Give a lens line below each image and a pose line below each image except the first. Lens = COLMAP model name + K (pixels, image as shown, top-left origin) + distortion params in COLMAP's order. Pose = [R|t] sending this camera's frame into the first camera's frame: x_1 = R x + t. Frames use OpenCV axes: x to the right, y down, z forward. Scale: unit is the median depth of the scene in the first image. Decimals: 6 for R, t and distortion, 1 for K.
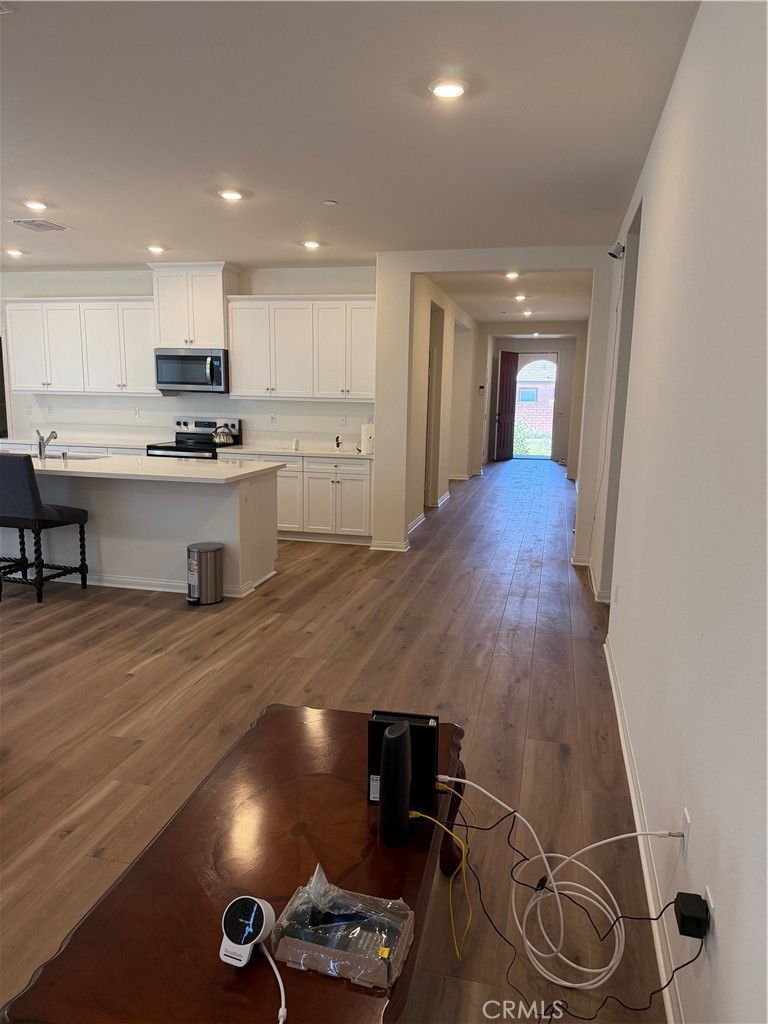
lens RADIAL K [[714.1, 0, 390.6], [0, 714.1, 515.9], [0, 0, 1]] dist [0.052324, -0.070852]
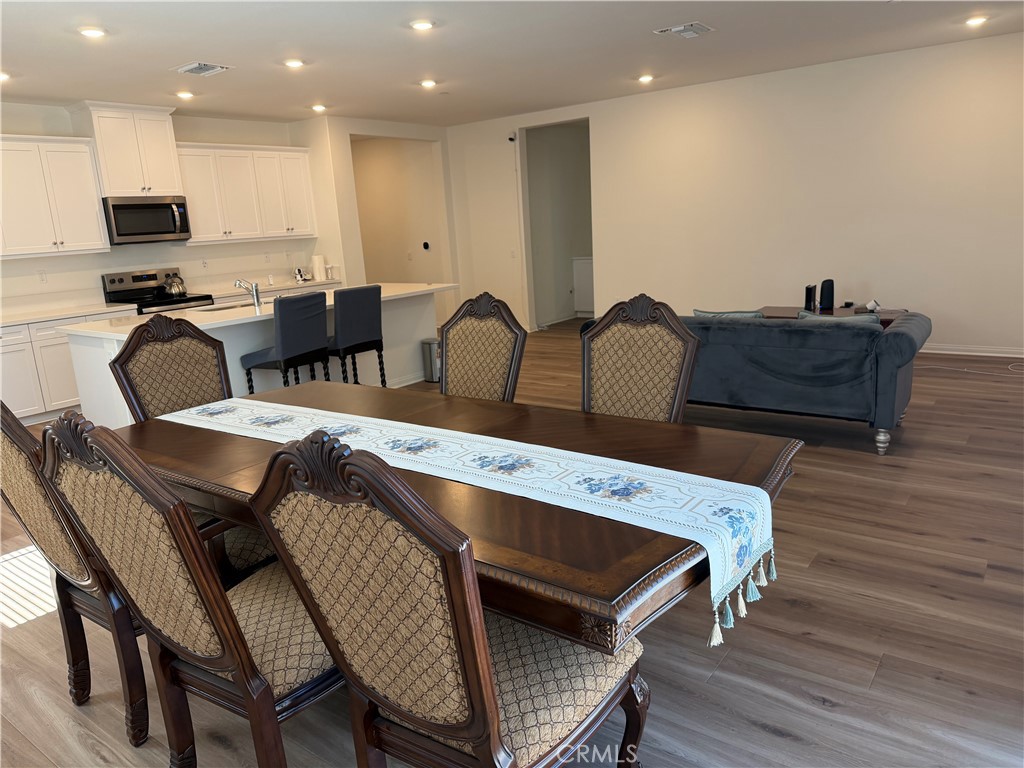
lens RADIAL K [[714.1, 0, 506.2], [0, 714.1, 379.1], [0, 0, 1]] dist [0.052324, -0.070852]
pose [[0.390420, -0.245895, 0.887191, -1.472177], [0.228229, 0.959441, 0.165485, -0.077124], [-0.891899, 0.137874, 0.430705, 0.304872]]
